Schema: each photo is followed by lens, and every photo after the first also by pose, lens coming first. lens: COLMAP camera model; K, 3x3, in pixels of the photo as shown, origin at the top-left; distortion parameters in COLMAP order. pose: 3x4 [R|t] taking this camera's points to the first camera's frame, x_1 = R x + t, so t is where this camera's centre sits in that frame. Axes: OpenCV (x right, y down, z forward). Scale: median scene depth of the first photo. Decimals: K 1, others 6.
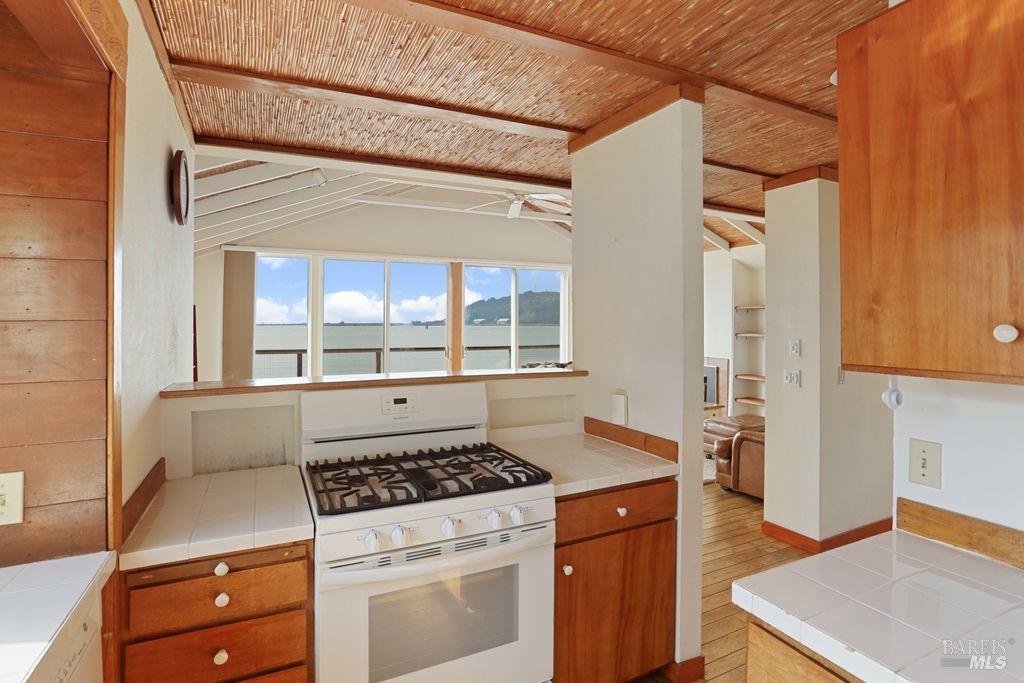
lens RADIAL K [[498.8, 0, 509.9], [0, 498.8, 339.0], [0, 0, 1]] dist [-0.081127, 0.042541]
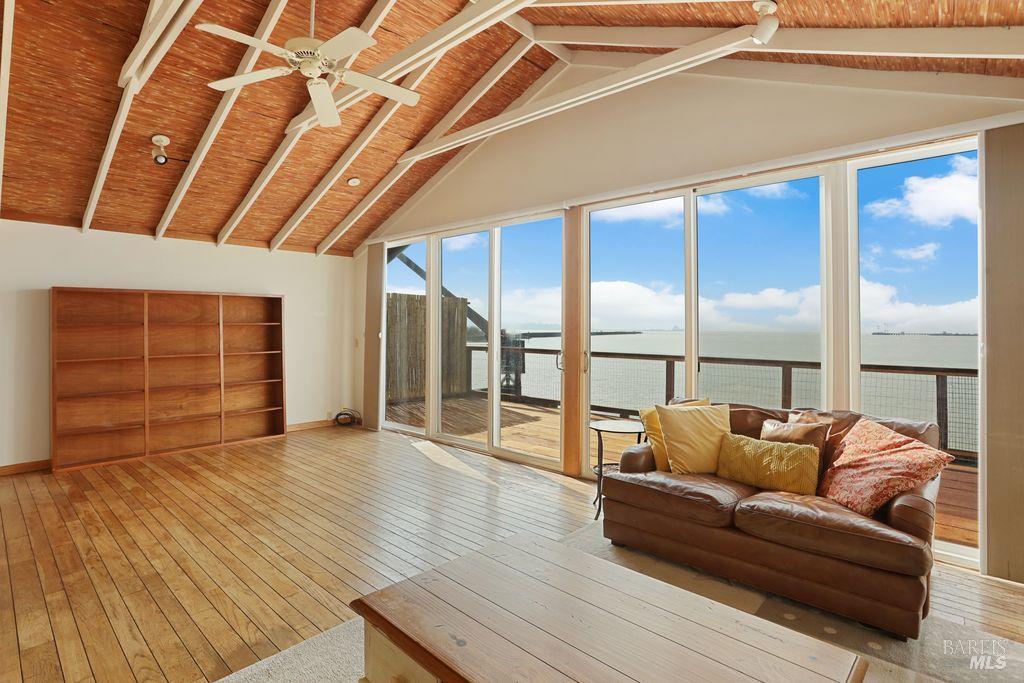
lens RADIAL K [[514.2, 0, 514.2], [0, 514.2, 338.2], [0, 0, 1]] dist [-0.078686, 0.028099]
pose [[0.373964, 0.019214, -0.927244, 0.338279], [-0.038387, 0.999249, 0.005224, -0.001065], [0.926649, 0.033641, 0.374420, 0.581134]]
